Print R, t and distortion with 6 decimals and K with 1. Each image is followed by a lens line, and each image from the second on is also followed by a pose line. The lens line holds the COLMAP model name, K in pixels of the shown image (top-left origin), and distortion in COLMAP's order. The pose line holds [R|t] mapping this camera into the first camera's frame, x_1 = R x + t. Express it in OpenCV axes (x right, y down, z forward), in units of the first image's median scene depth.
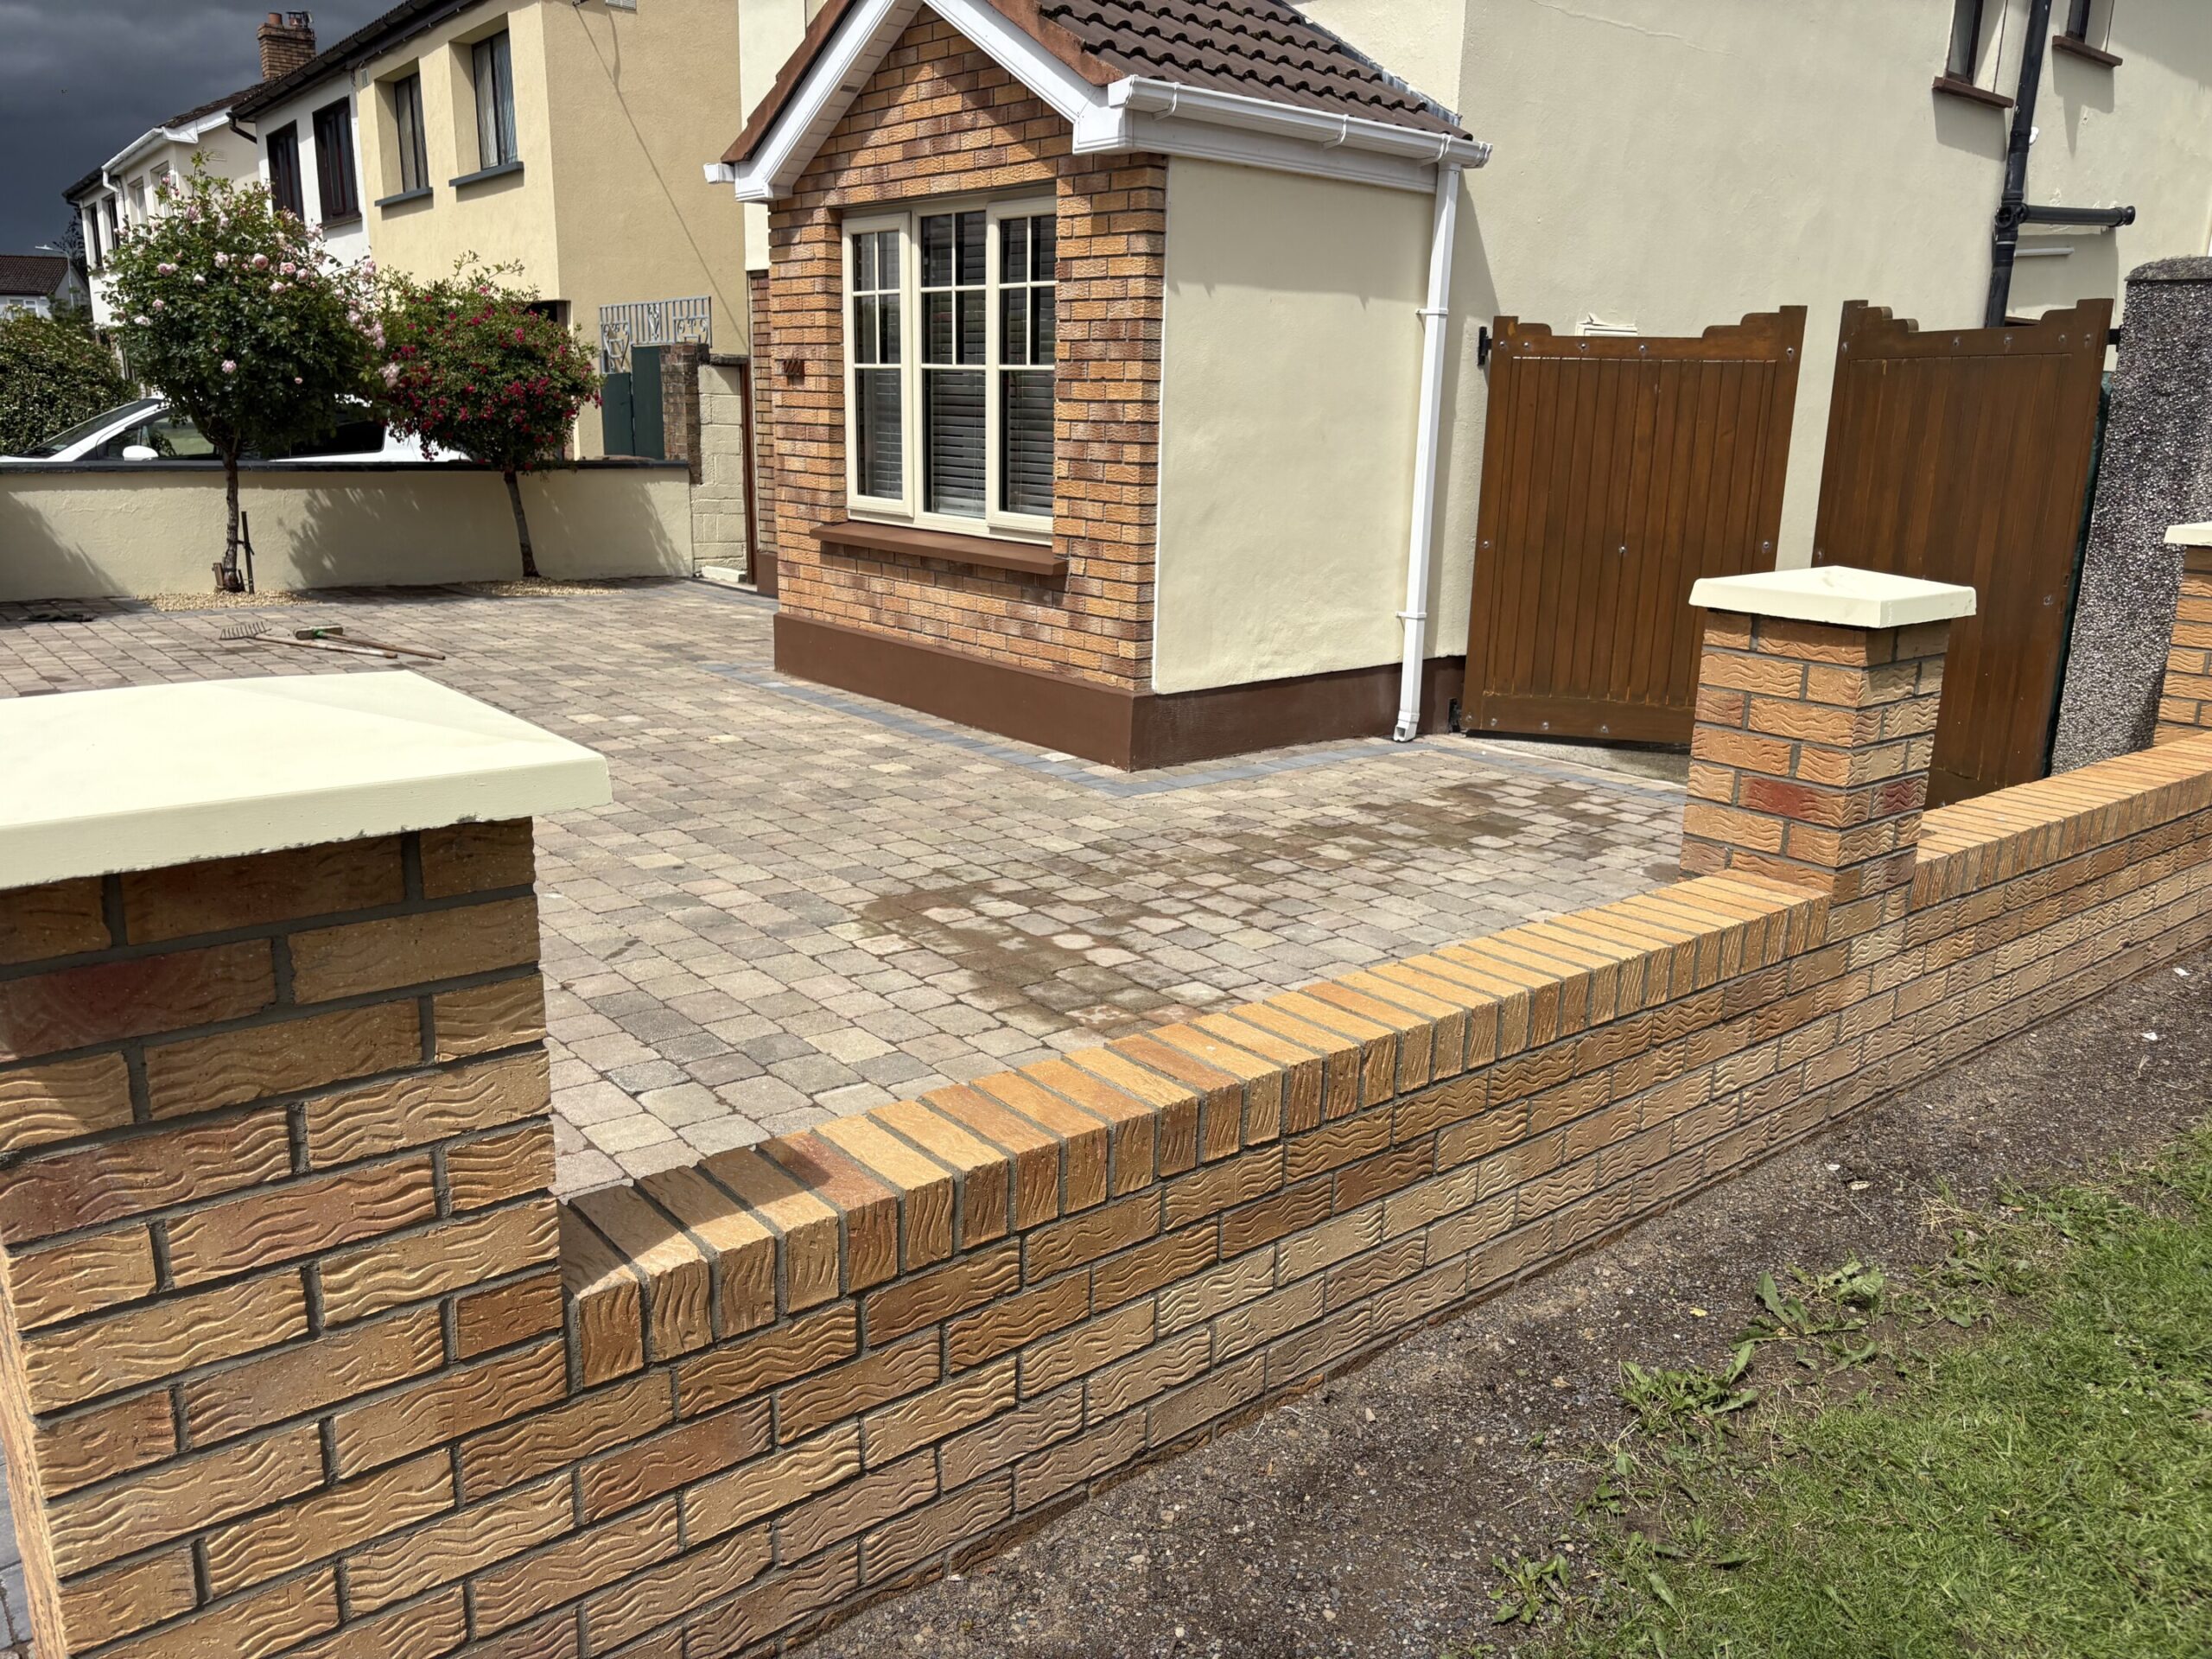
lens RADIAL K [[1670.9, 0, 1121.4], [0, 1670.9, 820.0], [0, 0, 1]] dist [0.057895, -0.062370]
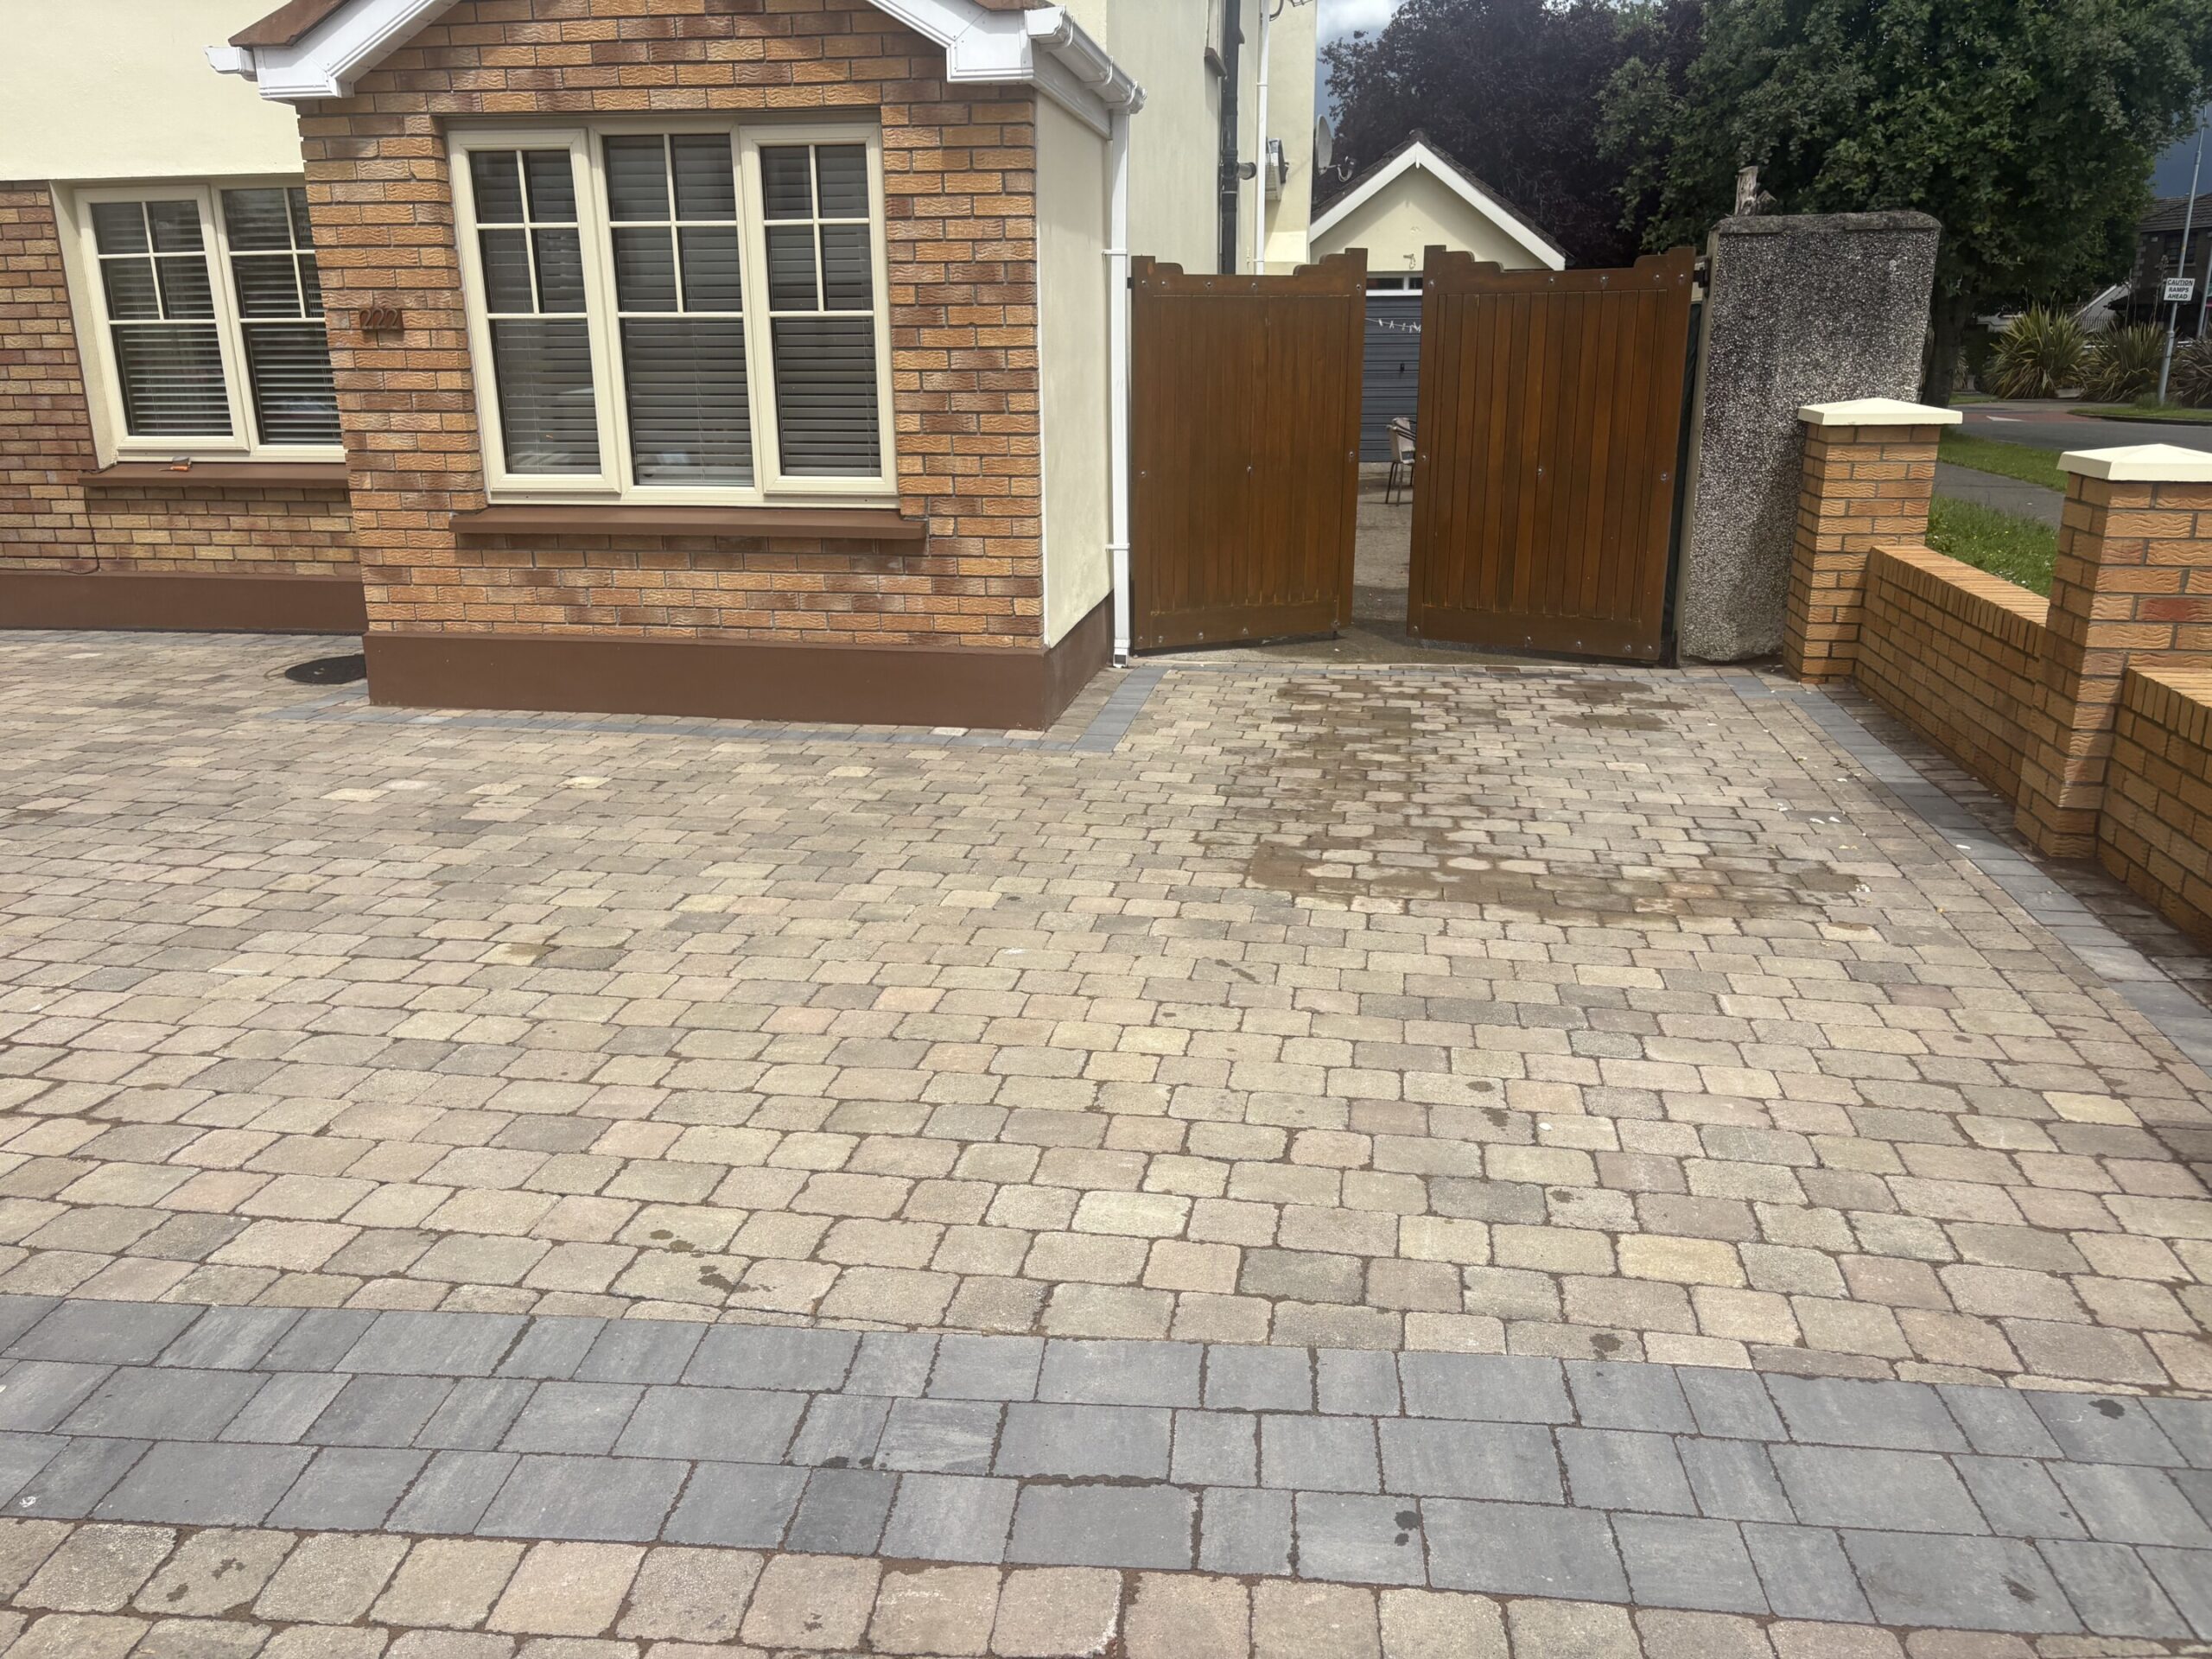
lens RADIAL K [[1670.9, 0, 1114.2], [0, 1670.9, 836.2], [0, 0, 1]] dist [0.057895, -0.062370]
pose [[0.759967, -0.212494, 0.614245, -0.564730], [0.182392, 0.976797, 0.112255, -0.069687], [-0.623846, 0.026724, 0.781091, 0.207379]]
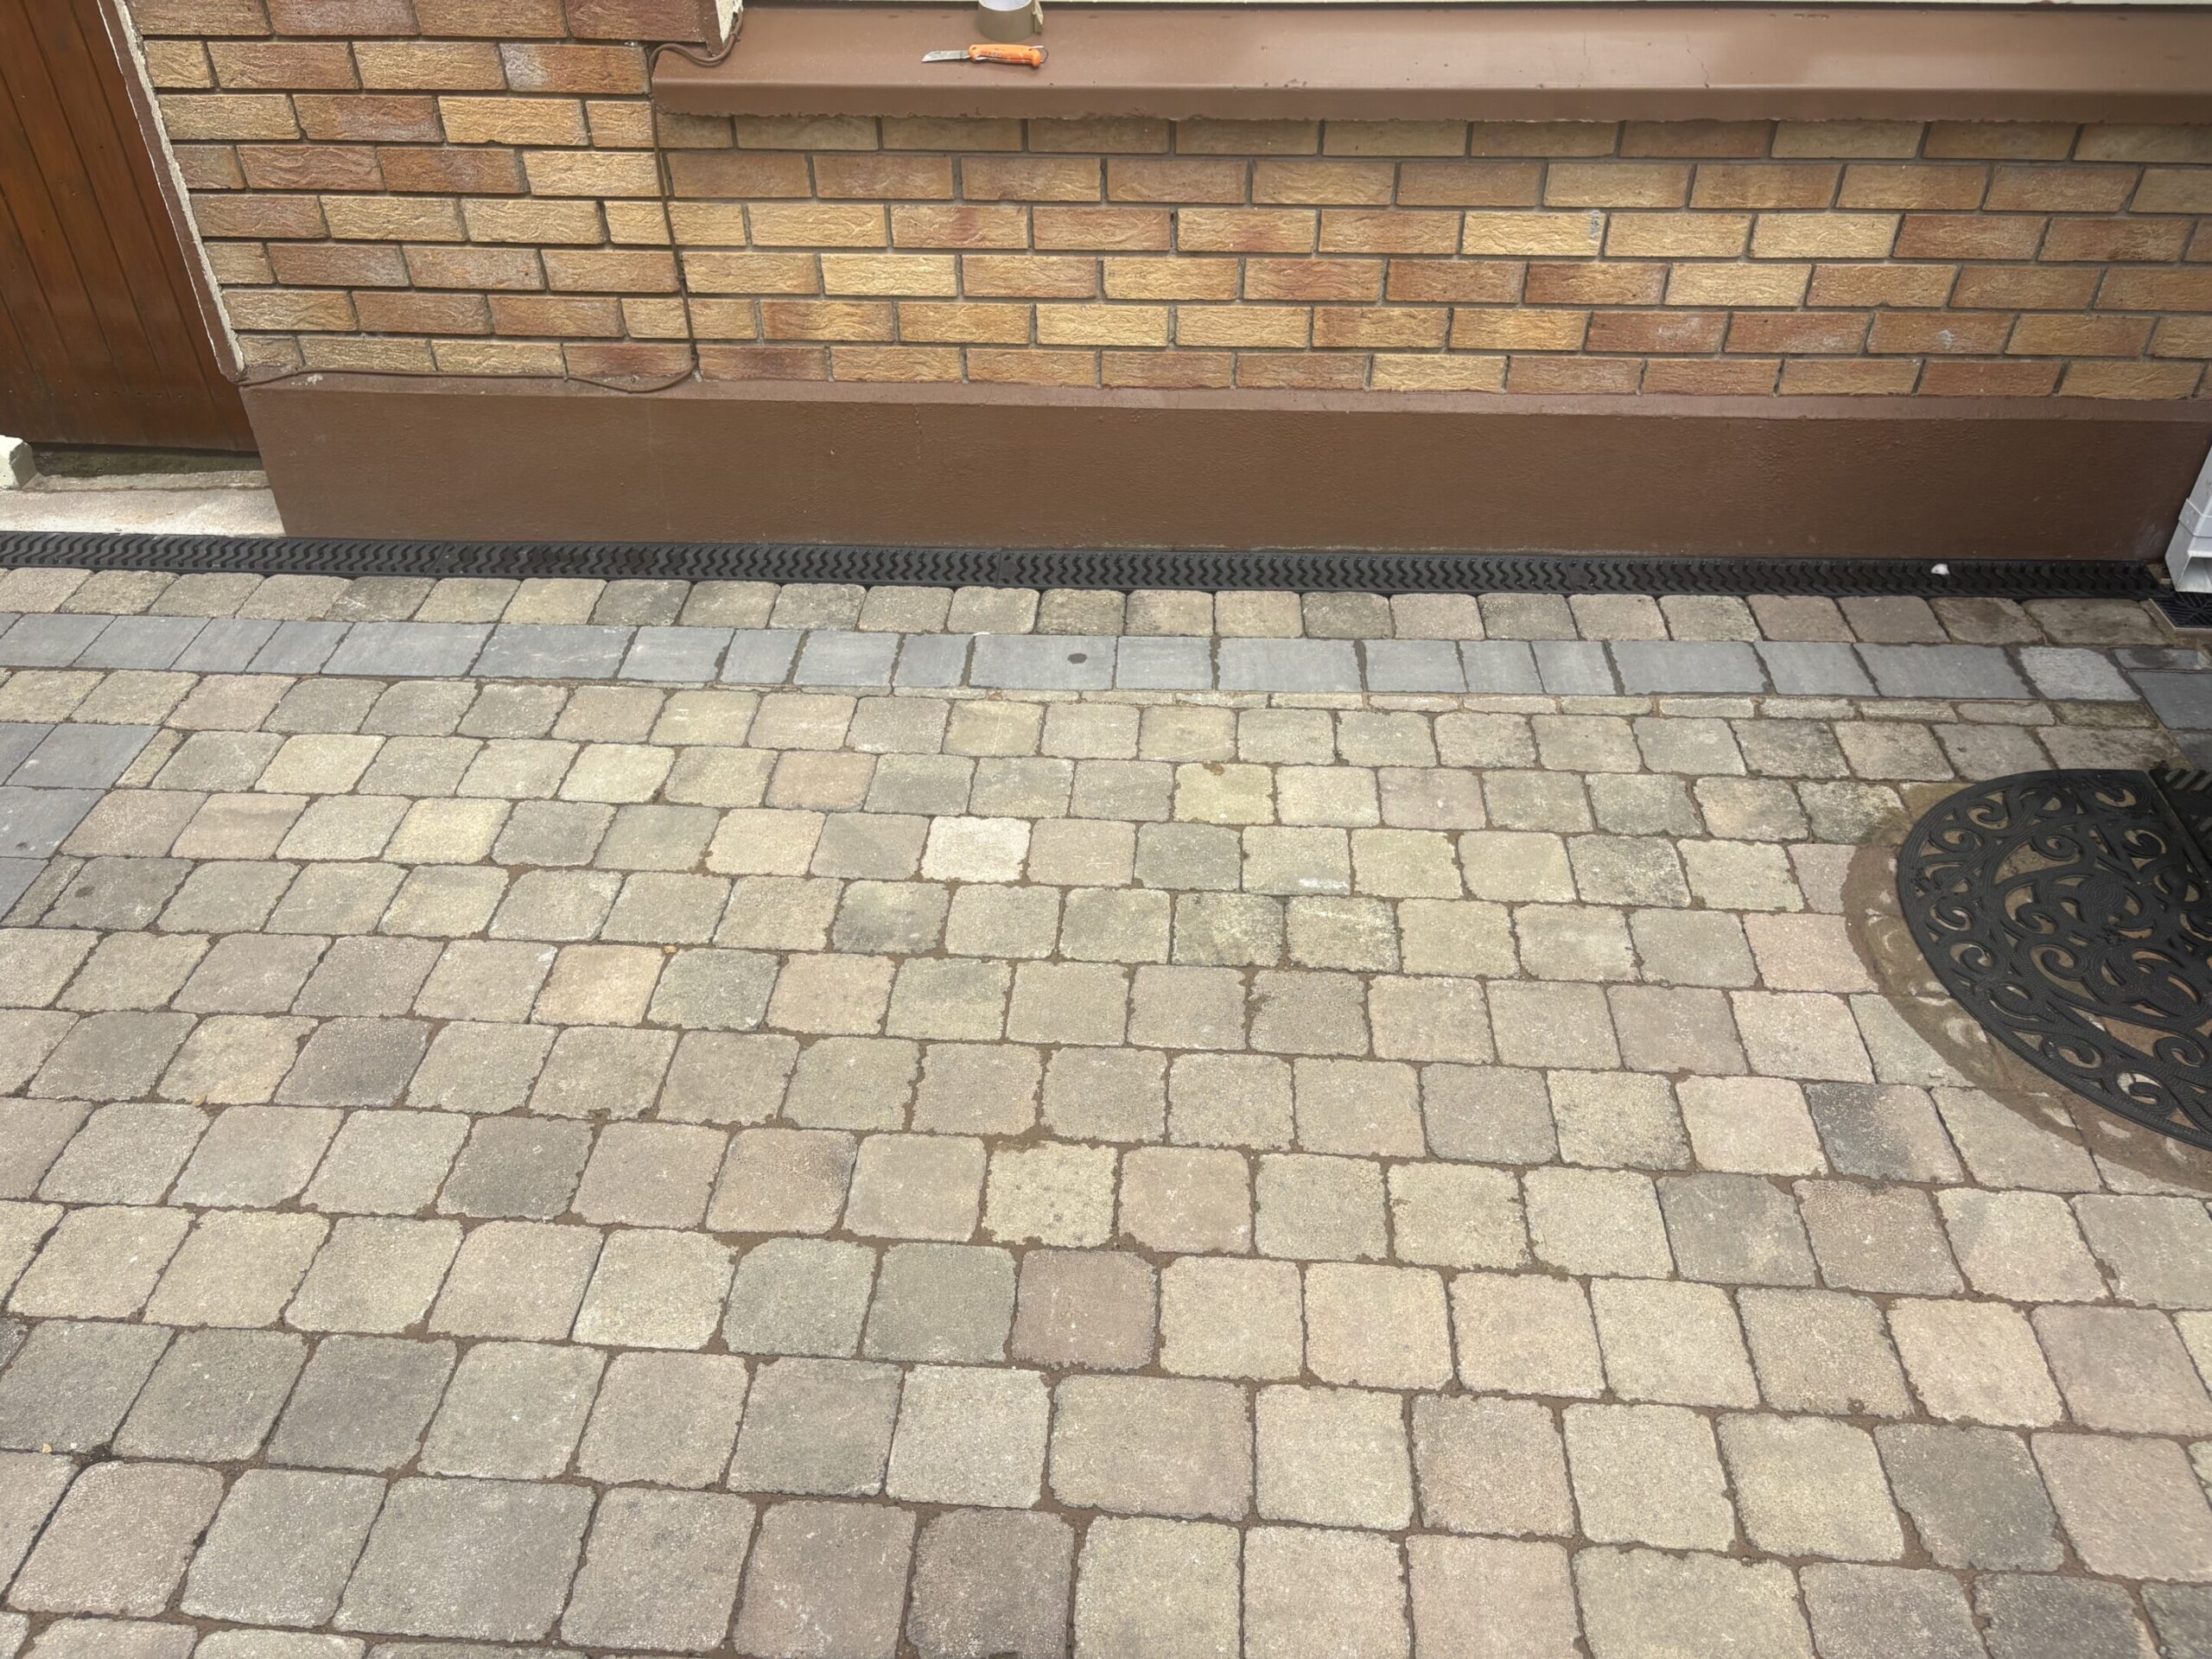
lens RADIAL K [[1670.9, 0, 1119.1], [0, 1670.9, 836.9], [0, 0, 1]] dist [0.057895, -0.062370]
pose [[0.676287, -0.483968, 0.555348, -0.527148], [0.193483, 0.844128, 0.500012, -0.358107], [-0.710775, -0.230702, 0.664512, 1.341080]]
